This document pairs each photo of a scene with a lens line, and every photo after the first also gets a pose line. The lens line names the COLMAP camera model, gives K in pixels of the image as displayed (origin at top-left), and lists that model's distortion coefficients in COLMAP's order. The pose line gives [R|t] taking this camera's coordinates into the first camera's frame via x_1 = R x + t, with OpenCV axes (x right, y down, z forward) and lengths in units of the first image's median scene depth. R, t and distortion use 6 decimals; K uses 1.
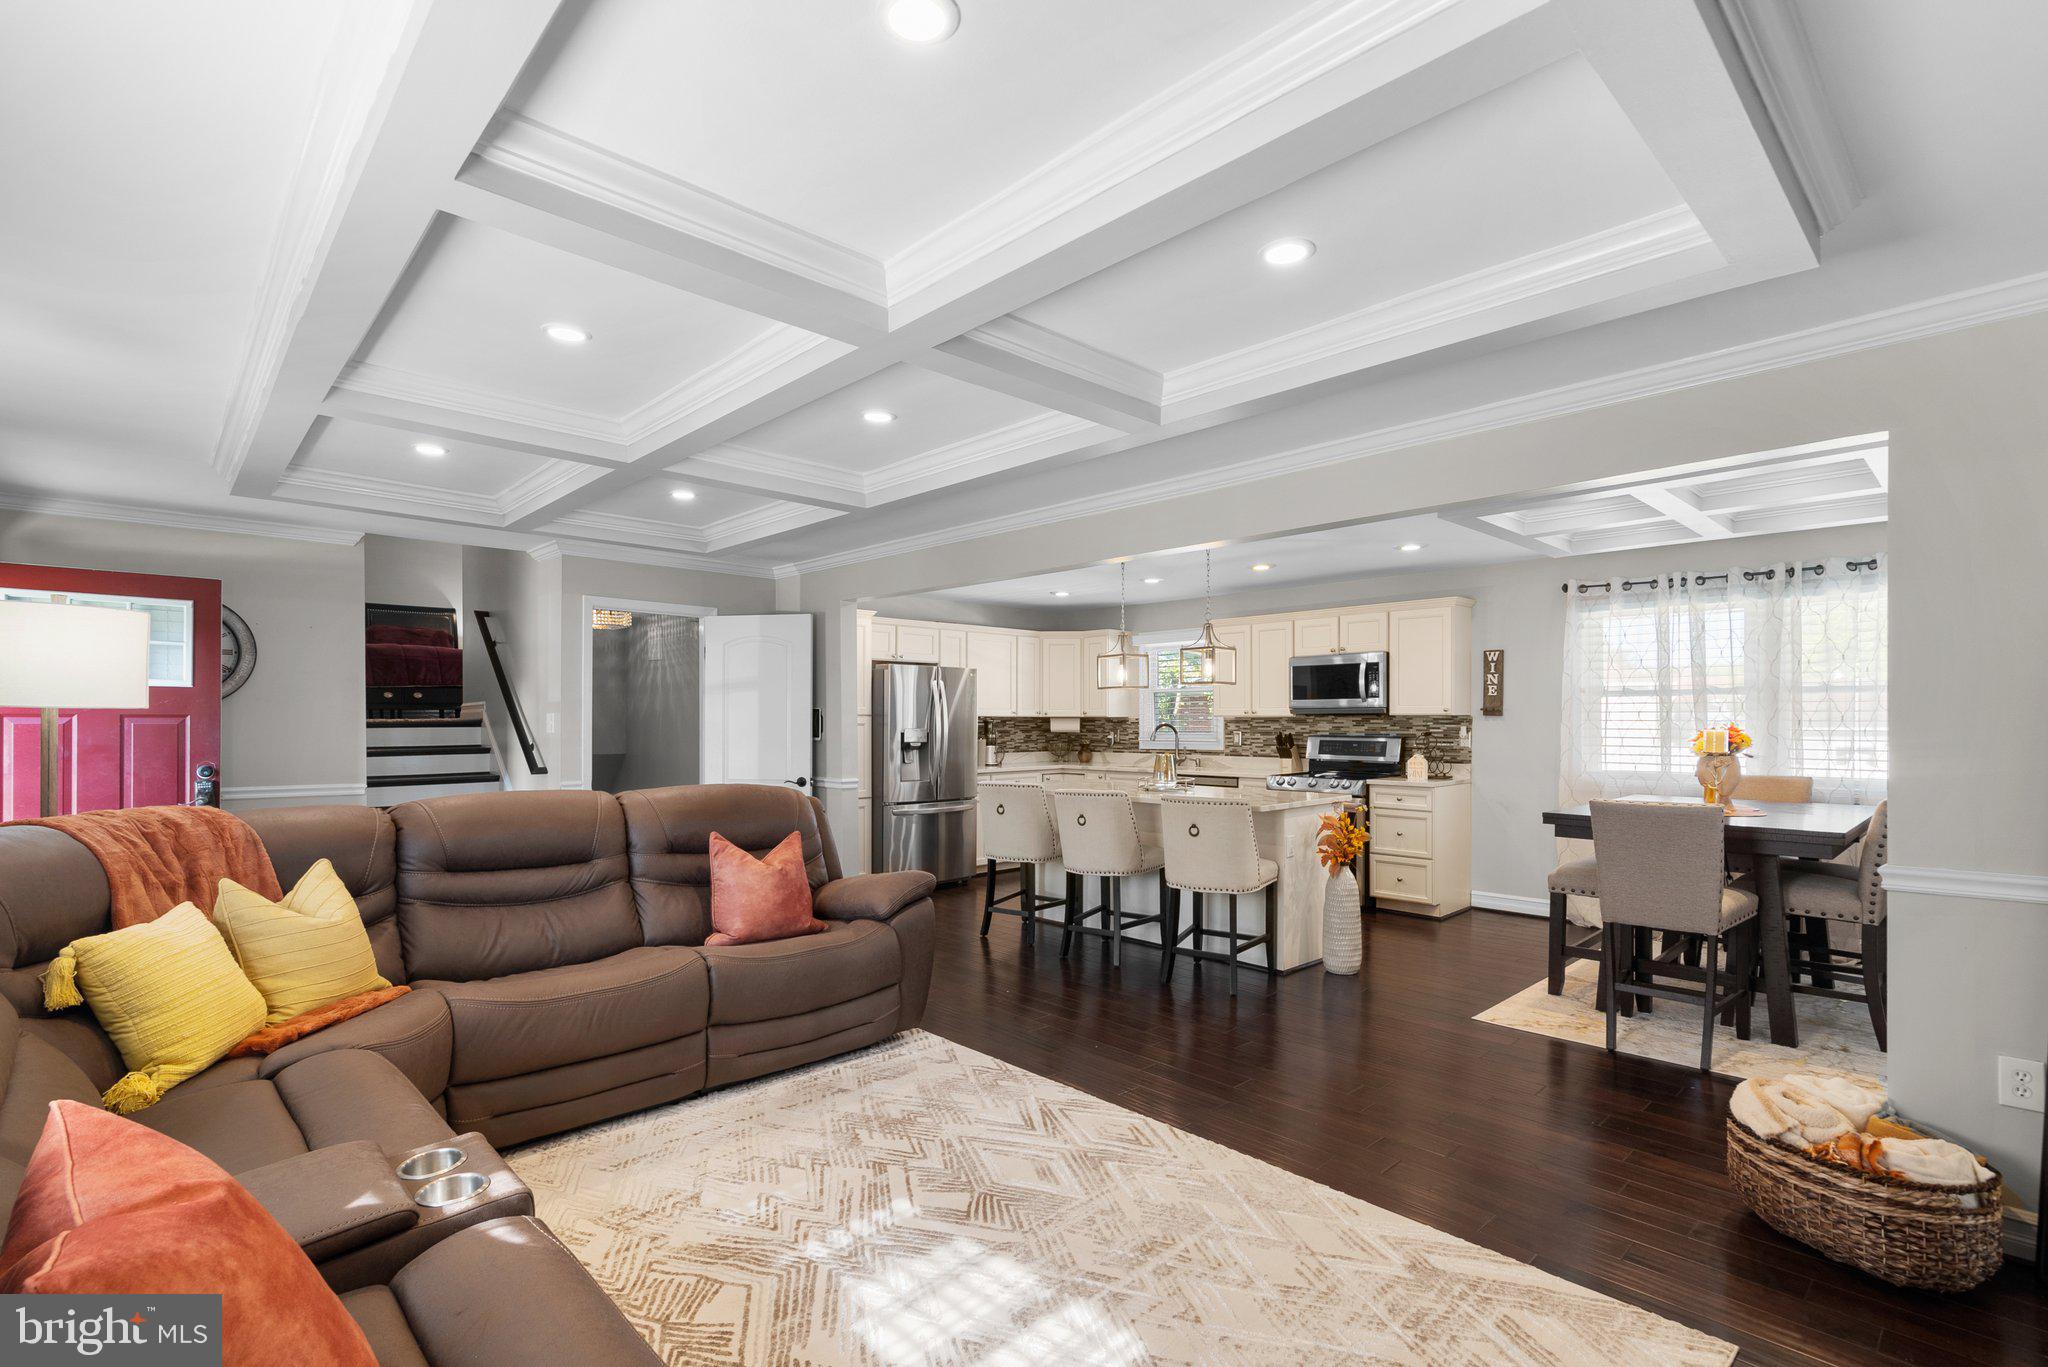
lens RADIAL K [[946.0, 0, 1017.2], [0, 946.0, 719.4], [0, 0, 1]] dist [-0.002531, 0.000621]
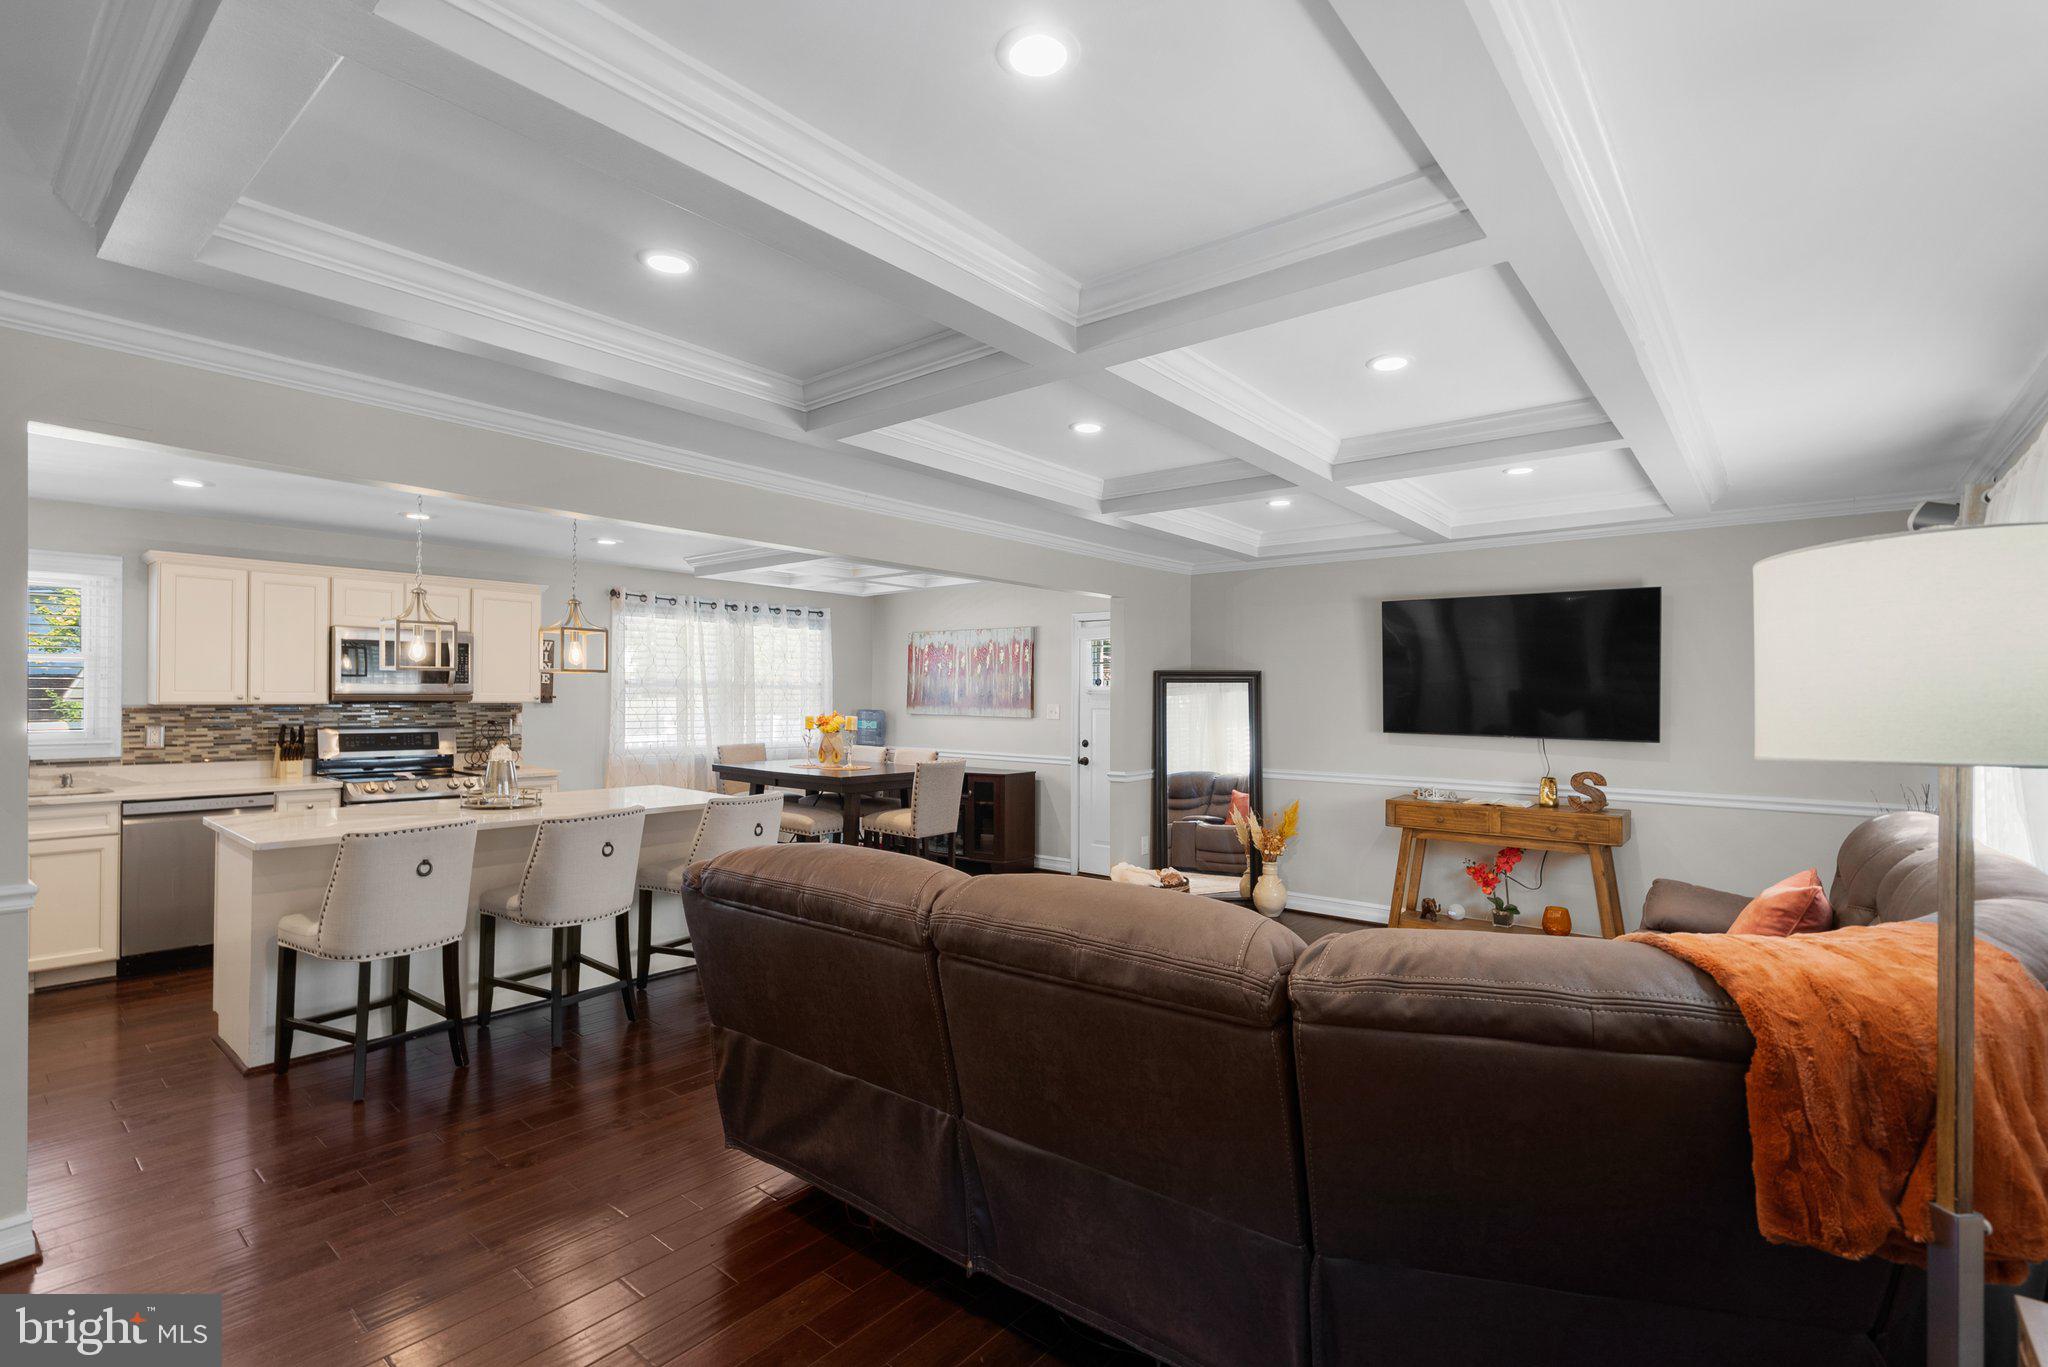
lens RADIAL K [[946.0, 0, 1017.9], [0, 946.0, 689.3], [0, 0, 1]] dist [-0.002531, 0.000621]
pose [[-0.114874, 0.005032, 0.993367, -0.567751], [-0.011273, 0.999916, -0.006368, -0.017603], [-0.993316, -0.011930, -0.114808, 0.580630]]
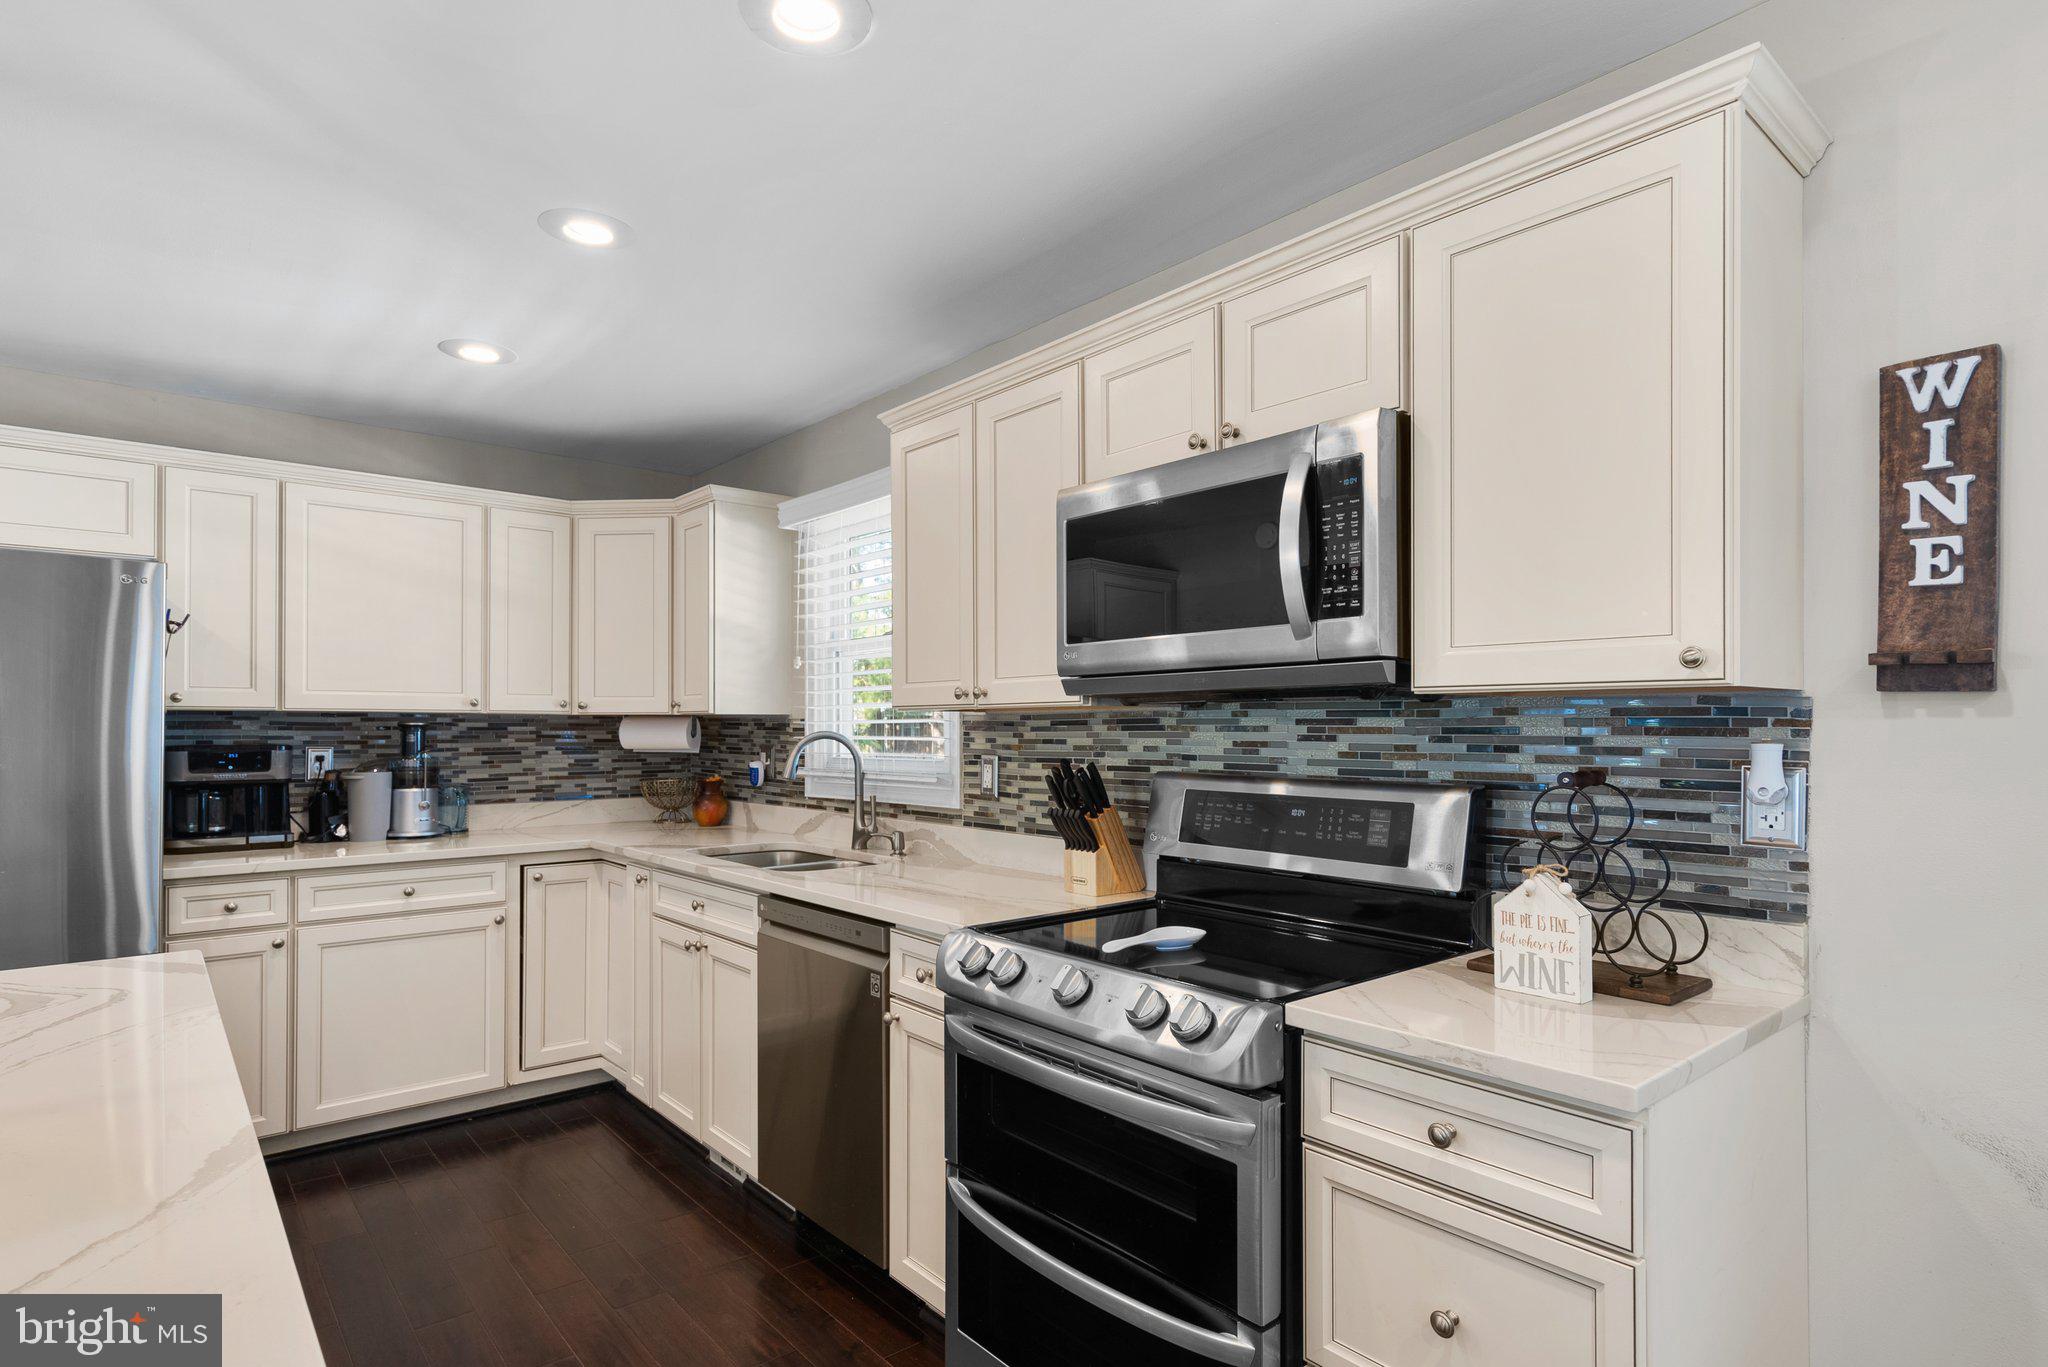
lens RADIAL K [[1083.2, 0, 1008.6], [0, 1083.2, 711.6], [0, 0, 1]] dist [0.008039, 0.002535]
pose [[0.997998, -0.001094, -0.063244, 0.313646], [0.000170, 0.999893, -0.014626, 0.003692], [0.063253, 0.014586, 0.997891, 0.734803]]
